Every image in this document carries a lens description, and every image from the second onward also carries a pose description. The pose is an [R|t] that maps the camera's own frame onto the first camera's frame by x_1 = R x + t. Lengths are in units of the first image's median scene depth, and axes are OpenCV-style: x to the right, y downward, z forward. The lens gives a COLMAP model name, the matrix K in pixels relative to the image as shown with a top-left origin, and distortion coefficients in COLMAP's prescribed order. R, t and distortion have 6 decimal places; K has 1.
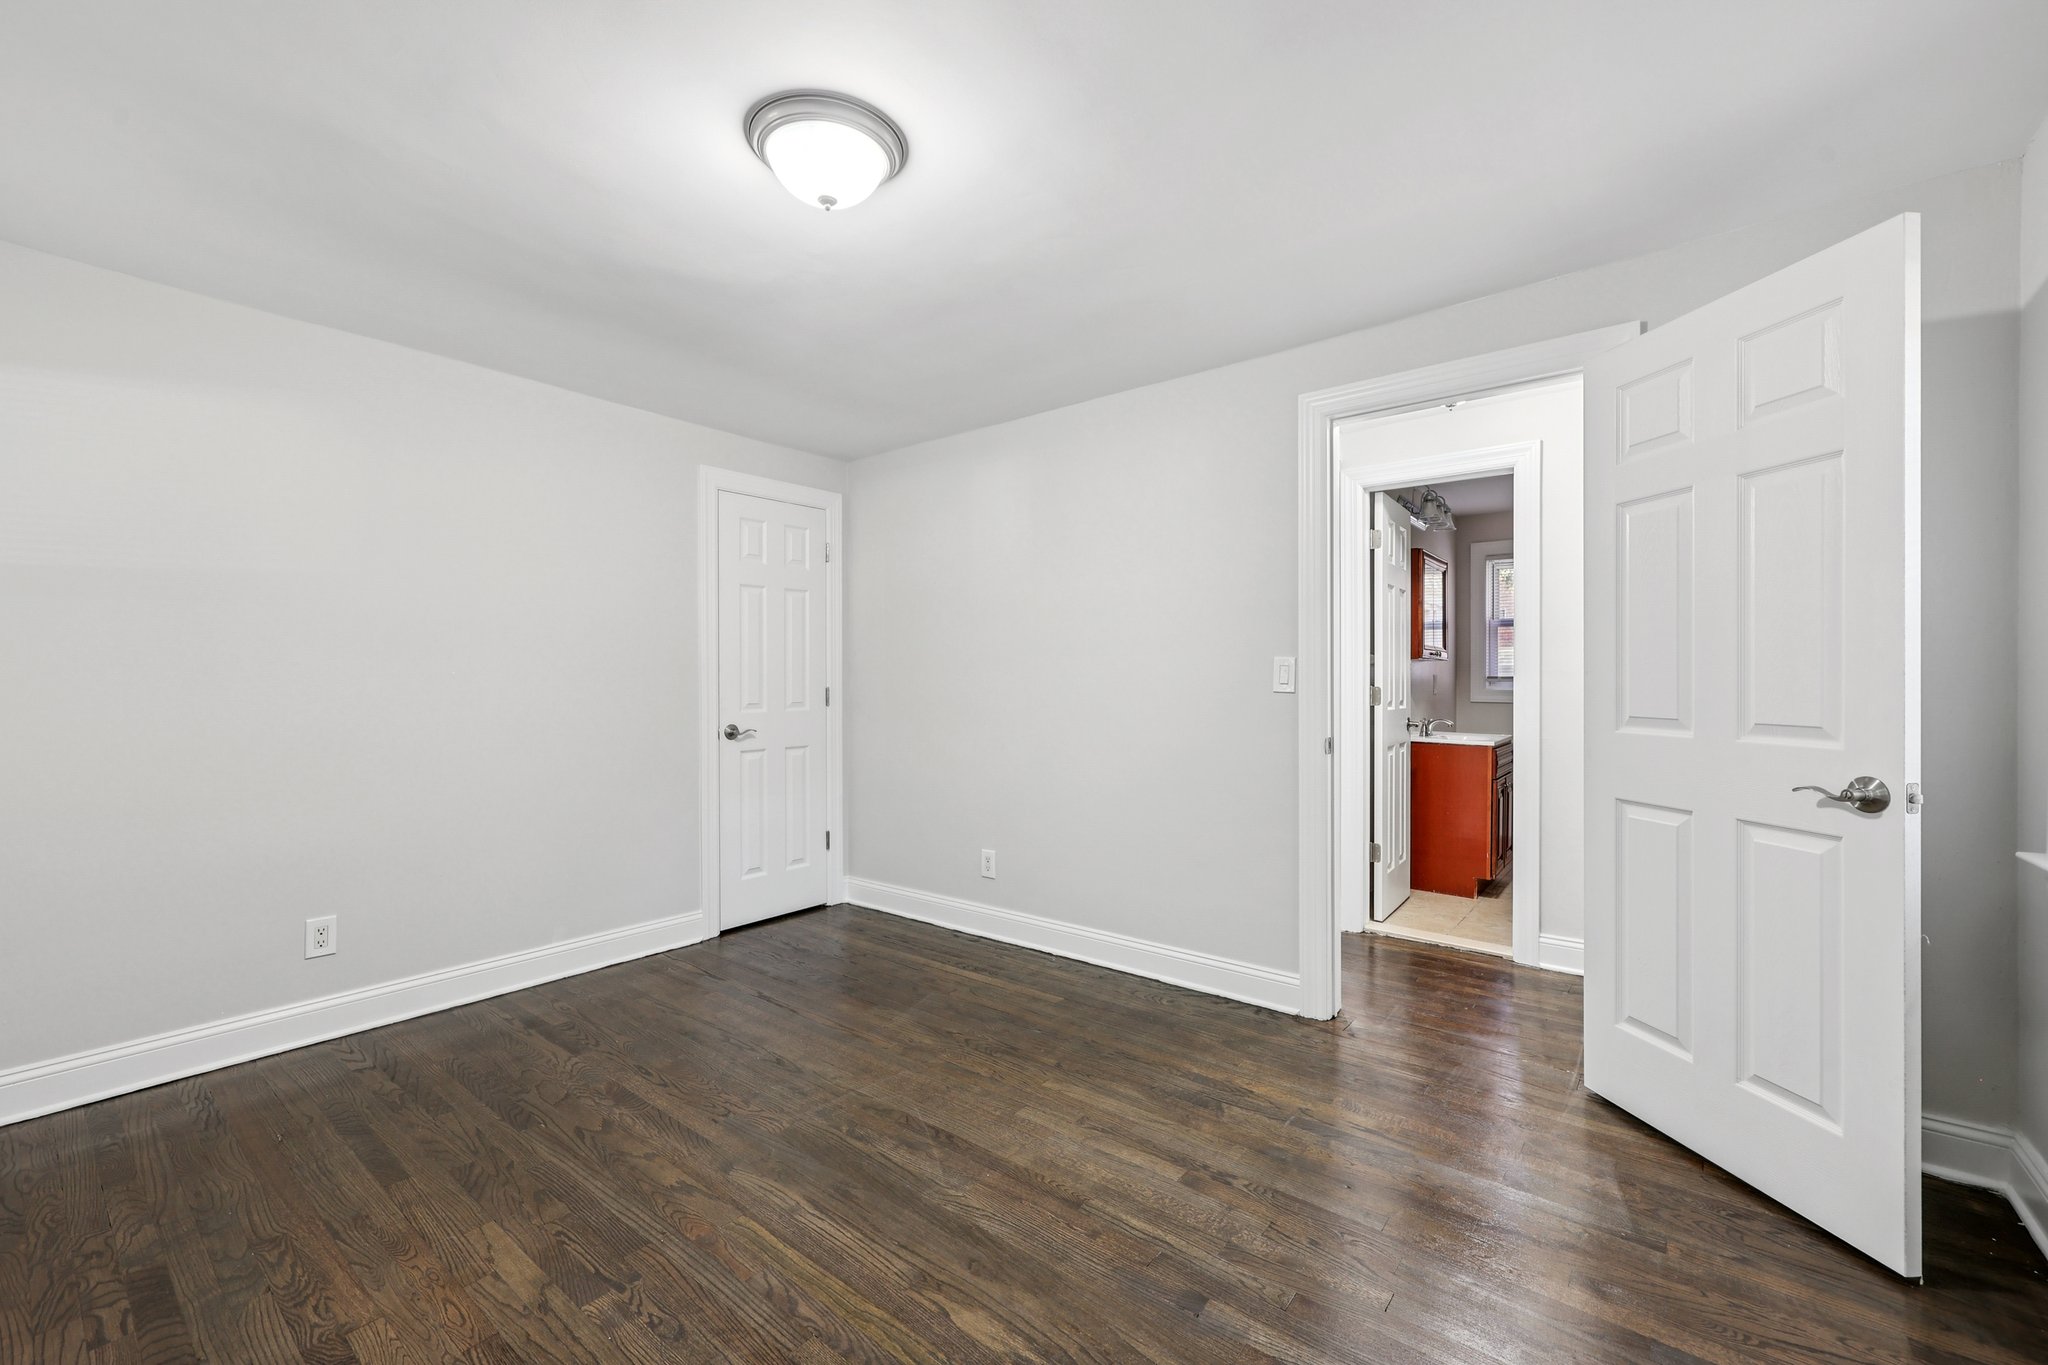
lens RADIAL K [[824.5, 0, 1027.1], [0, 824.5, 684.8], [0, 0, 1]] dist [-0.001050, -0.000070]
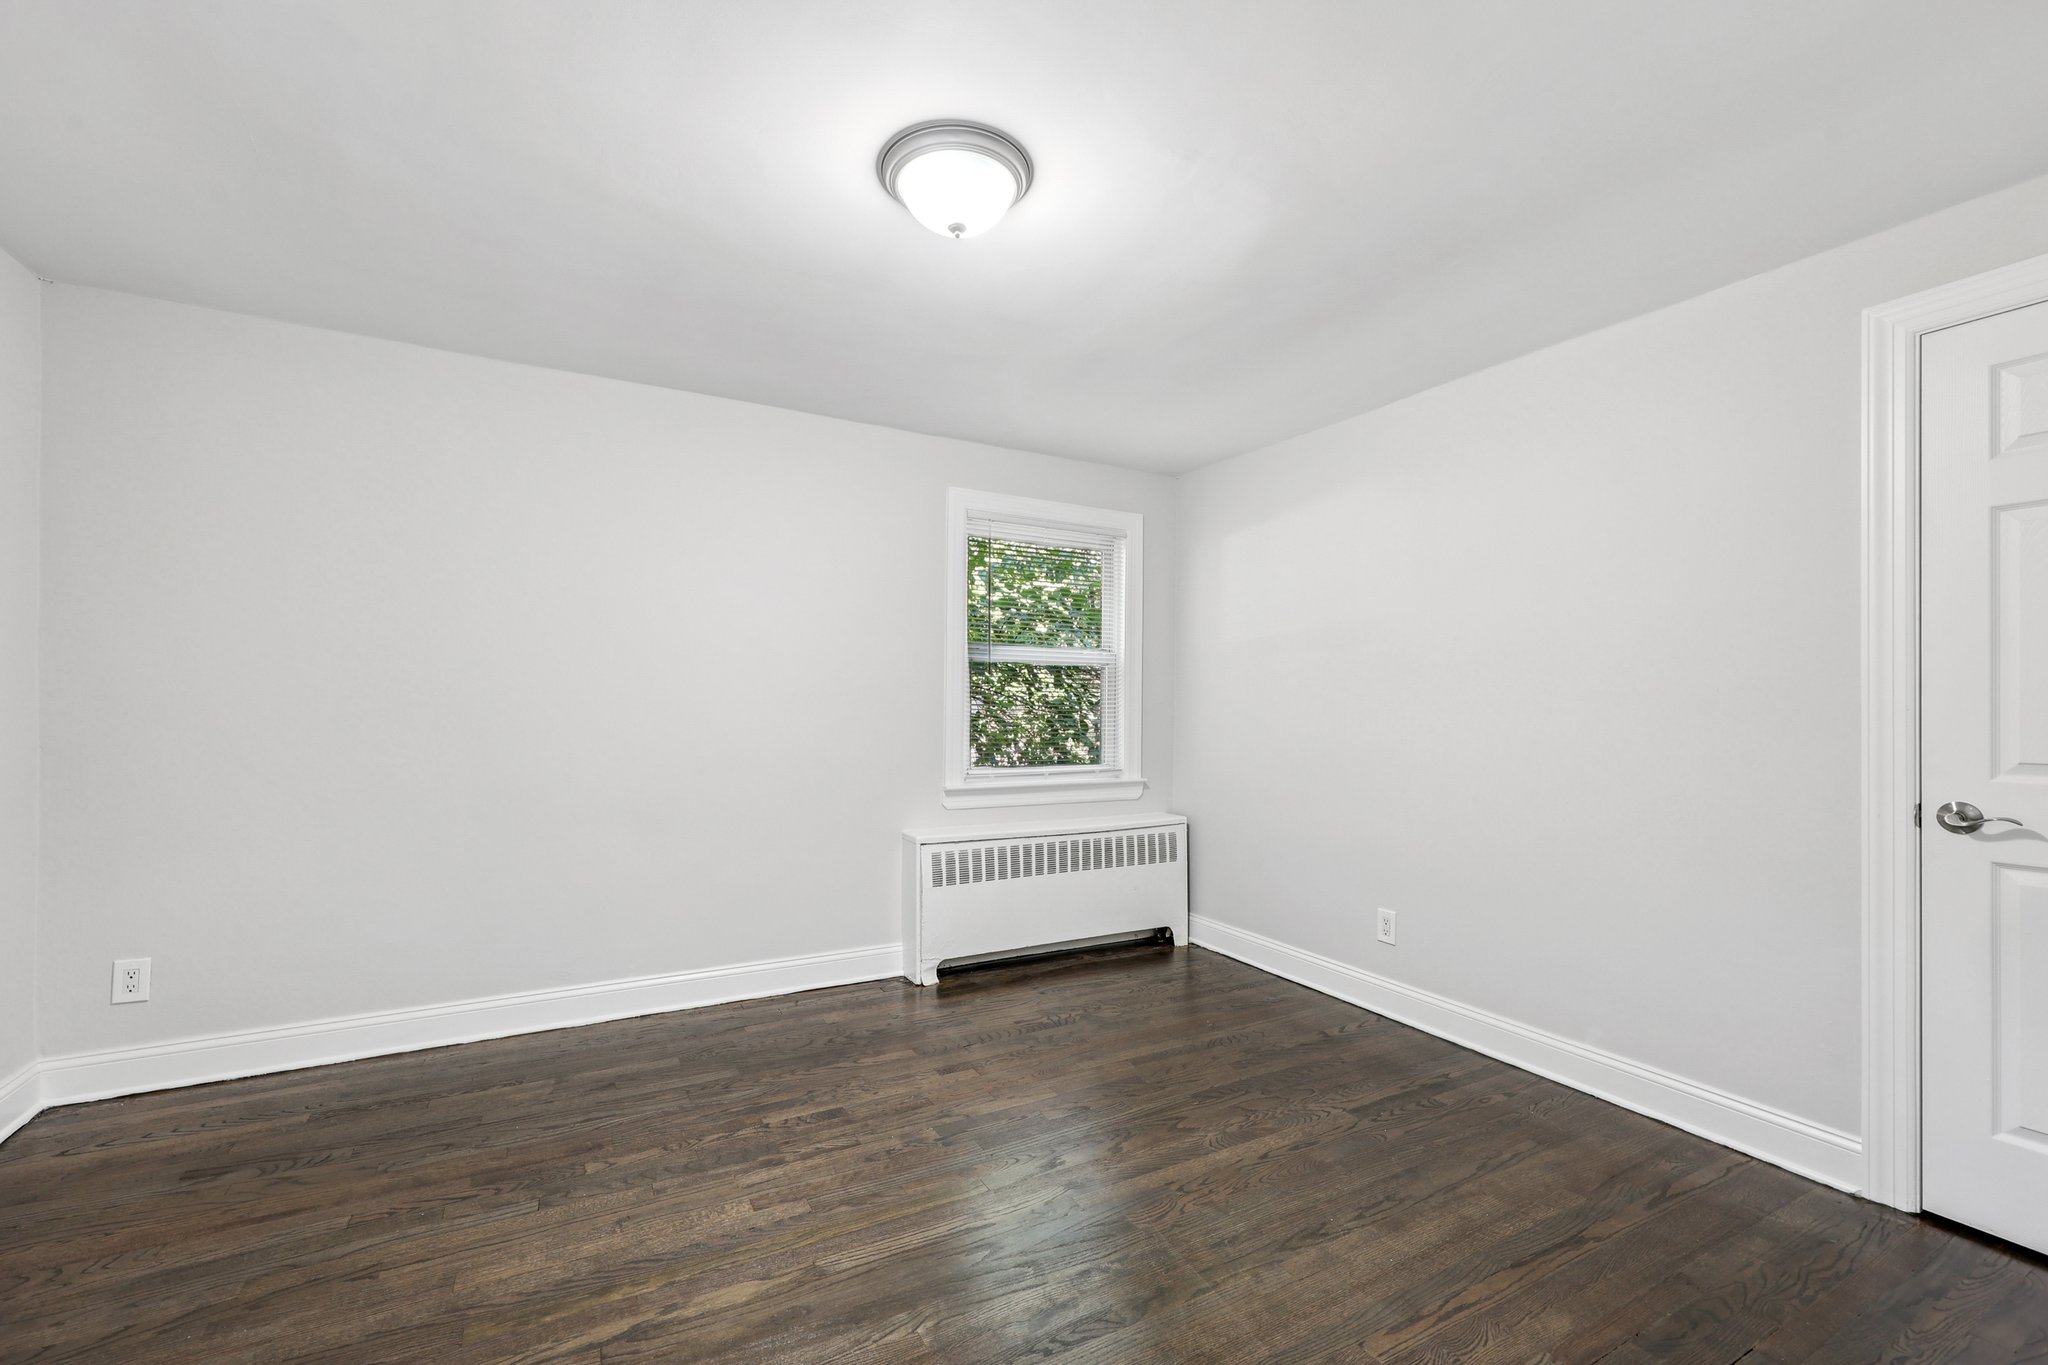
lens RADIAL K [[842.4, 0, 1016.7], [0, 842.4, 696.5], [0, 0, 1]] dist [0.000829, 0.000374]
pose [[-0.385895, -0.011262, -0.922474, 0.533829], [-0.012323, 0.999899, -0.007052, -0.008010], [0.922461, 0.008646, -0.385995, 1.131769]]
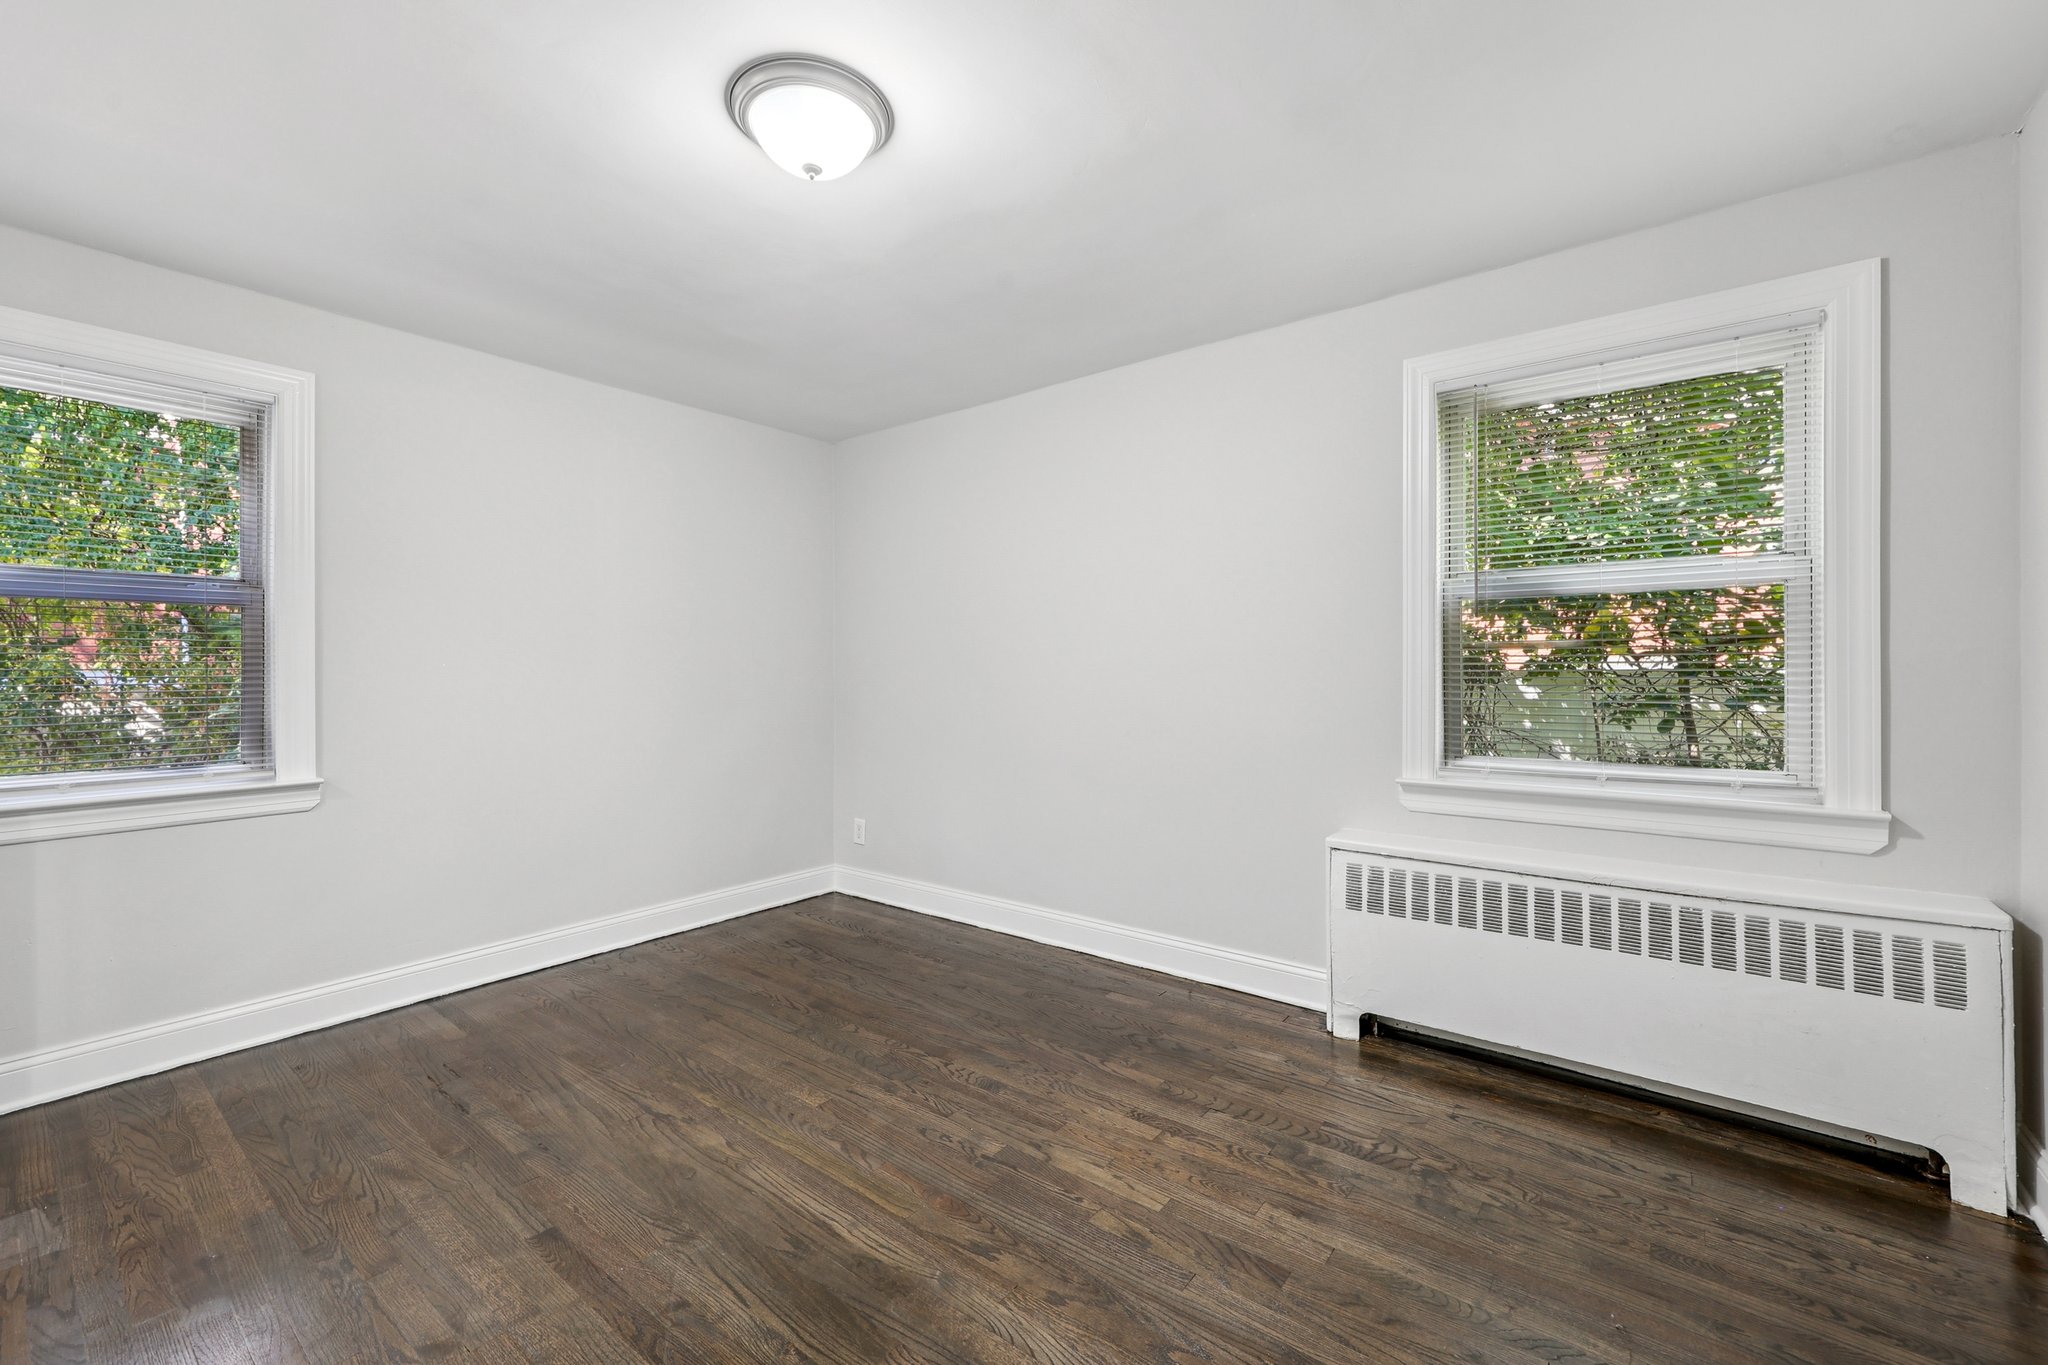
lens RADIAL K [[839.4, 0, 1031.0], [0, 839.4, 668.6], [0, 0, 1]] dist [-0.001405, -0.000026]
pose [[-0.999904, 0.005718, -0.012605, -0.372991], [0.005685, 0.999980, 0.002650, -0.002108], [0.012619, 0.002578, -0.999917, 1.531561]]
